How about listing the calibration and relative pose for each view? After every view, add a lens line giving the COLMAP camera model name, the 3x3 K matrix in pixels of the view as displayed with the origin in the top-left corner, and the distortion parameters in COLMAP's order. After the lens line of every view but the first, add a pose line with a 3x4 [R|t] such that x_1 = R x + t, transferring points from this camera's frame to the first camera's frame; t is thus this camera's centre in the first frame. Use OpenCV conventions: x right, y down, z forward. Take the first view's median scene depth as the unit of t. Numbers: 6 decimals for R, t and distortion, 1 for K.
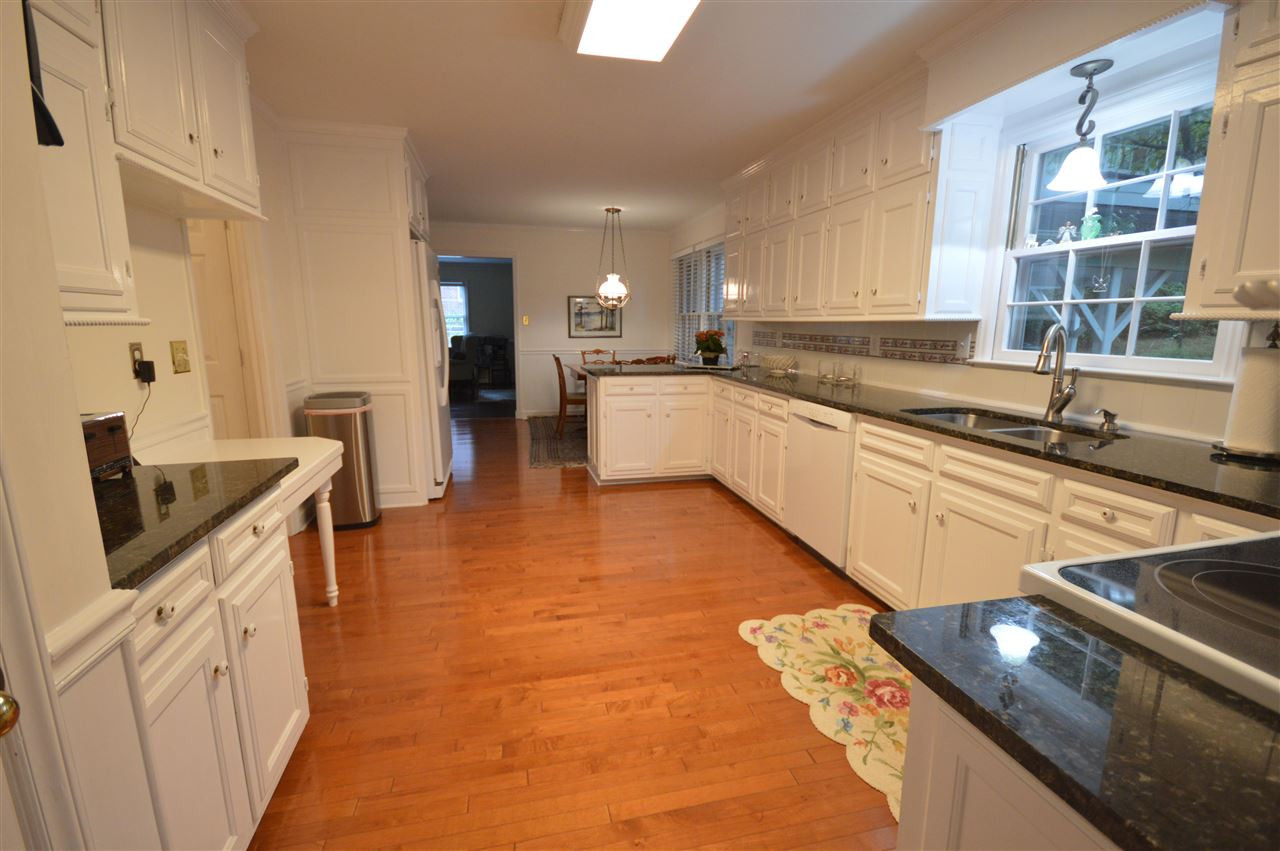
lens RADIAL K [[560.4, 0, 634.3], [0, 560.4, 423.7], [0, 0, 1]] dist [0.000837, -0.000072]
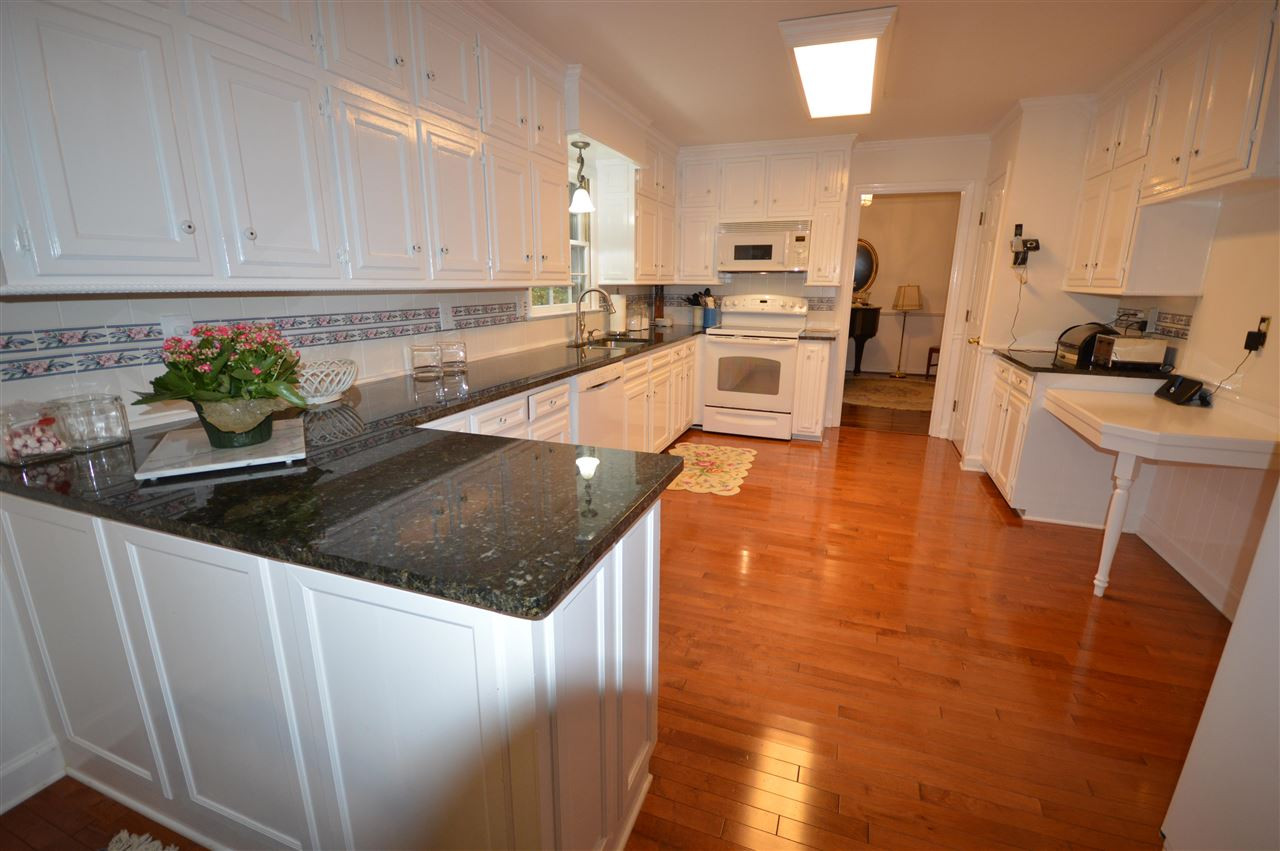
lens RADIAL K [[560.4, 0, 634.8], [0, 560.4, 429.9], [0, 0, 1]] dist [0.000837, -0.000072]
pose [[-0.820739, -0.124005, 0.557682, -0.339807], [0.122643, 0.915158, 0.383985, -0.331346], [-0.557983, 0.383548, -0.735898, 1.864295]]
